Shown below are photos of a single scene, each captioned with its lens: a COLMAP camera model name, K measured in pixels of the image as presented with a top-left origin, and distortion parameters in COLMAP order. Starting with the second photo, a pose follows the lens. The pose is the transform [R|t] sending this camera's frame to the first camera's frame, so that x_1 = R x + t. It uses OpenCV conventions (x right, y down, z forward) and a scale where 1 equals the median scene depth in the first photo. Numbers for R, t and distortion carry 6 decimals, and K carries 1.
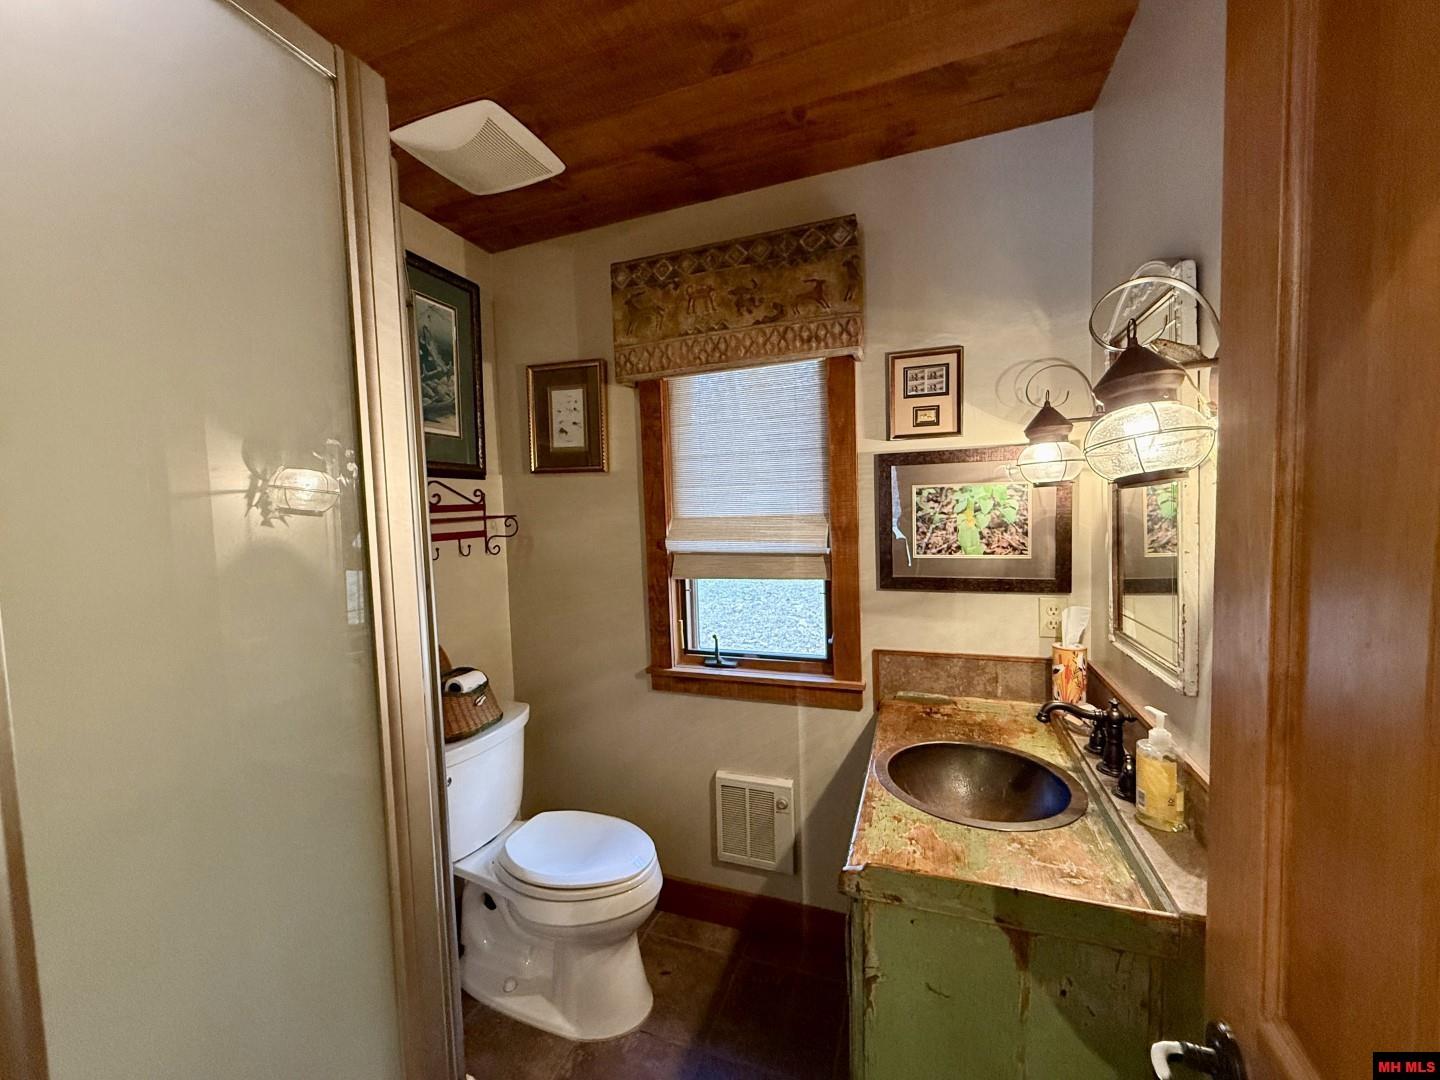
lens RADIAL K [[570.9, 0, 720.7], [0, 570.9, 542.0], [0, 0, 1]] dist [-0.001716, 0.000090]
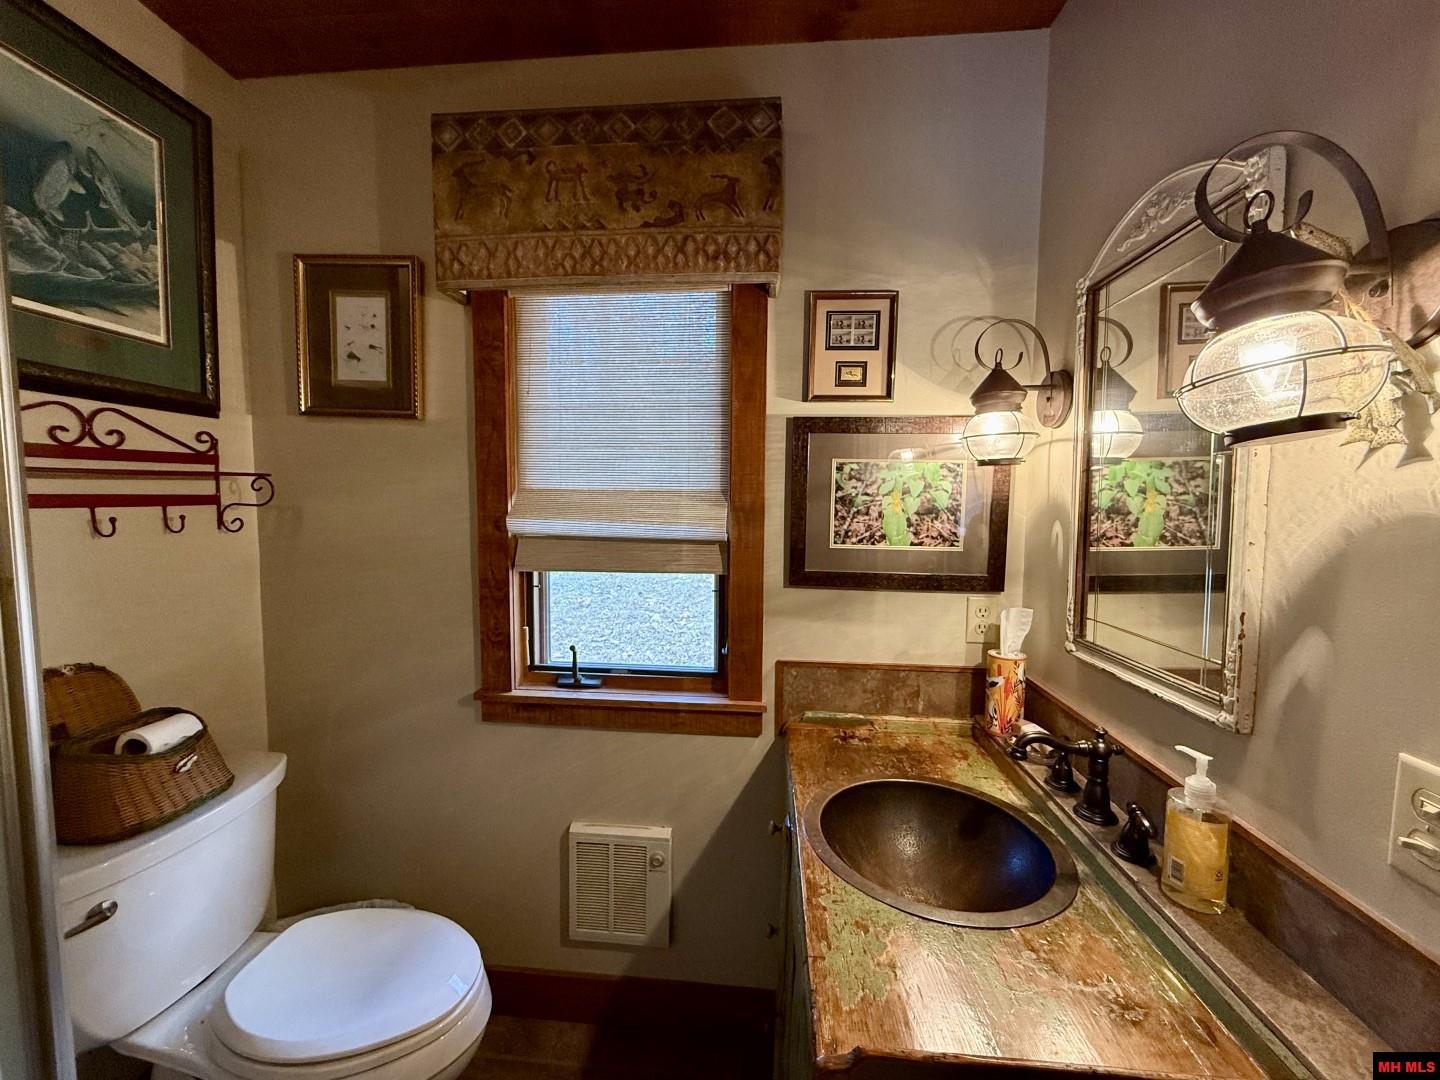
lens RADIAL K [[570.9, 0, 717.3], [0, 570.9, 540.1], [0, 0, 1]] dist [-0.001716, 0.000090]
pose [[0.964960, 0.023242, 0.261366, -0.029342], [-0.026067, 0.999633, 0.007349, 0.014129], [-0.261099, -0.013904, 0.965212, 0.248253]]
